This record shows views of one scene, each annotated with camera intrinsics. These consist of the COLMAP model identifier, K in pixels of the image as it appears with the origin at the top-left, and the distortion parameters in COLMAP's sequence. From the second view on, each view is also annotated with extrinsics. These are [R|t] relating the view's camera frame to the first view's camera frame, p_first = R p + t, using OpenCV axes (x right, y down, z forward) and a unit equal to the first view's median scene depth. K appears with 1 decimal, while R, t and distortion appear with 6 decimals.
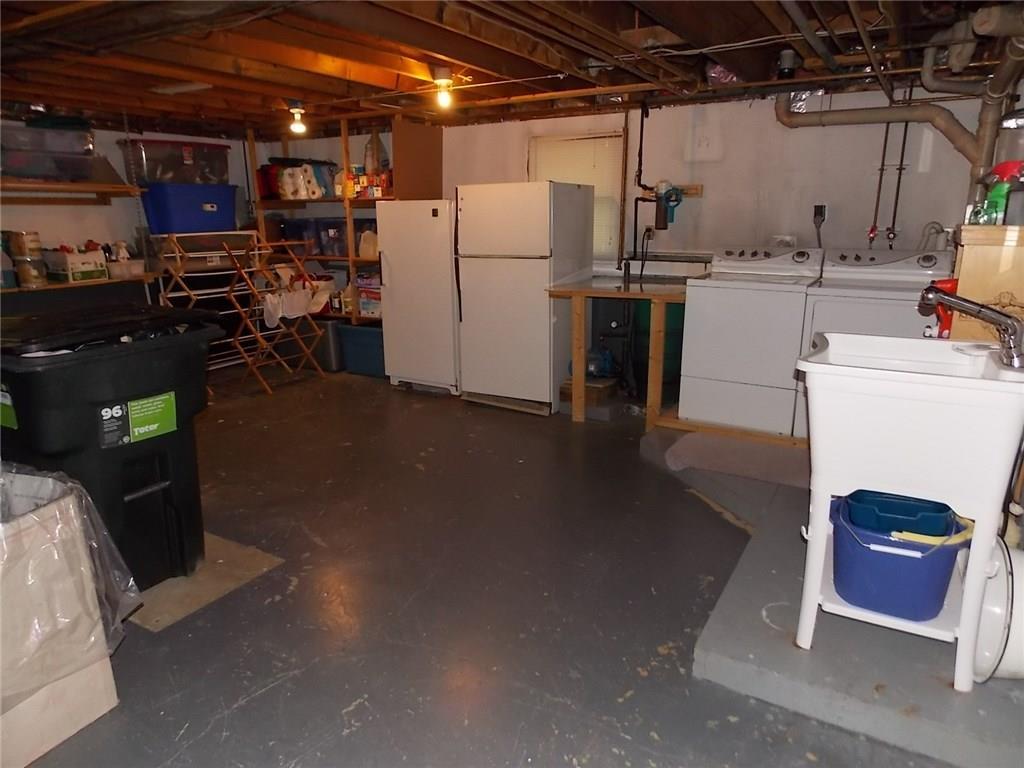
lens RADIAL K [[680.7, 0, 518.9], [0, 680.7, 385.1], [0, 0, 1]] dist [0.001816, -0.000995]
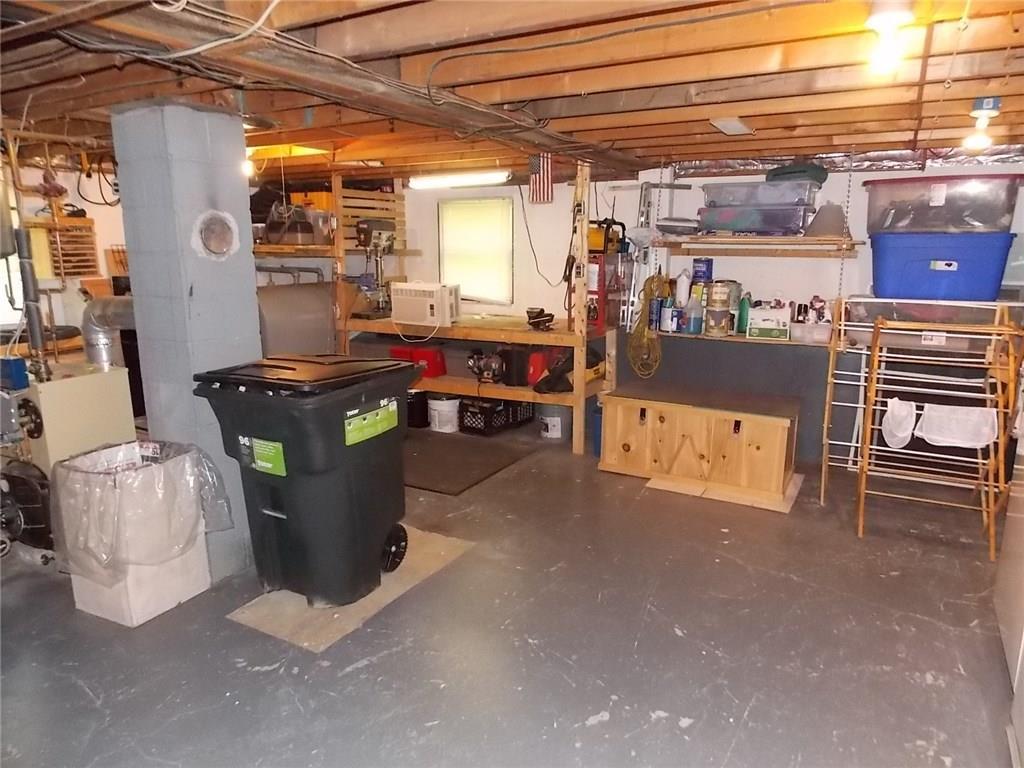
lens RADIAL K [[680.7, 0, 516.2], [0, 680.7, 382.7], [0, 0, 1]] dist [0.001816, -0.000995]
pose [[0.028469, 0.212033, -0.976848, 0.336495], [-0.248484, 0.948069, 0.198545, -0.233597], [0.968217, 0.237079, 0.079678, 0.723491]]
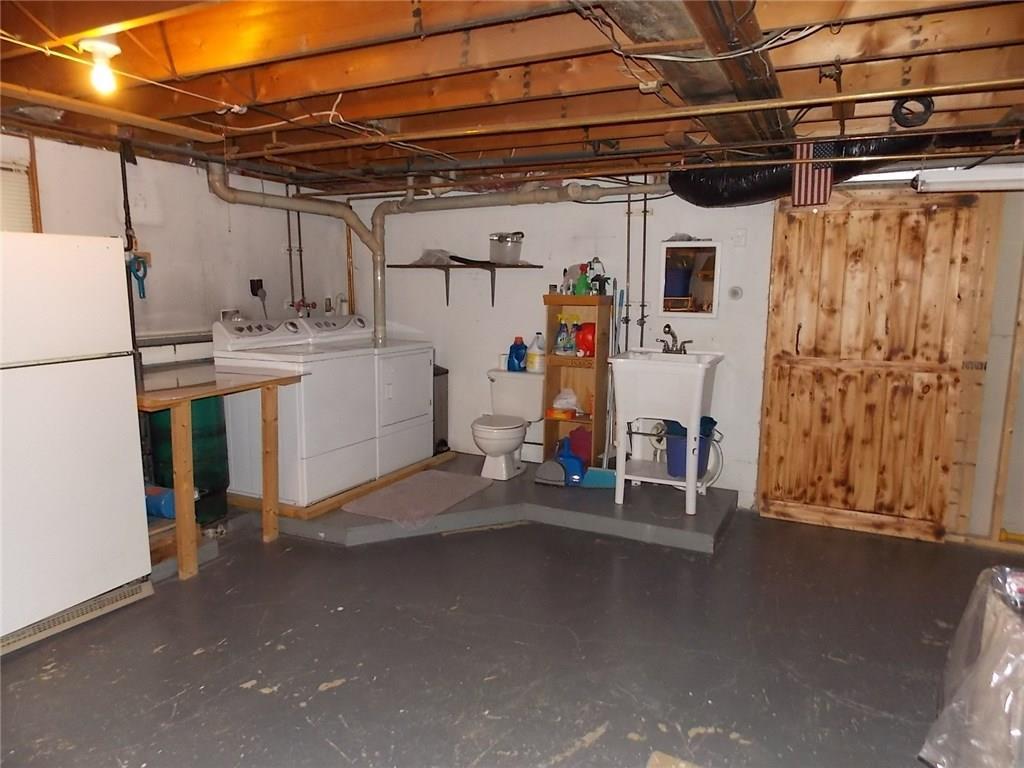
lens RADIAL K [[680.7, 0, 515.4], [0, 680.7, 386.5], [0, 0, 1]] dist [0.001816, -0.000995]
pose [[-0.076266, -0.136792, 0.987660, -0.649177], [0.248164, 0.956770, 0.151676, -0.169360], [-0.965711, 0.256670, -0.039022, 0.708046]]
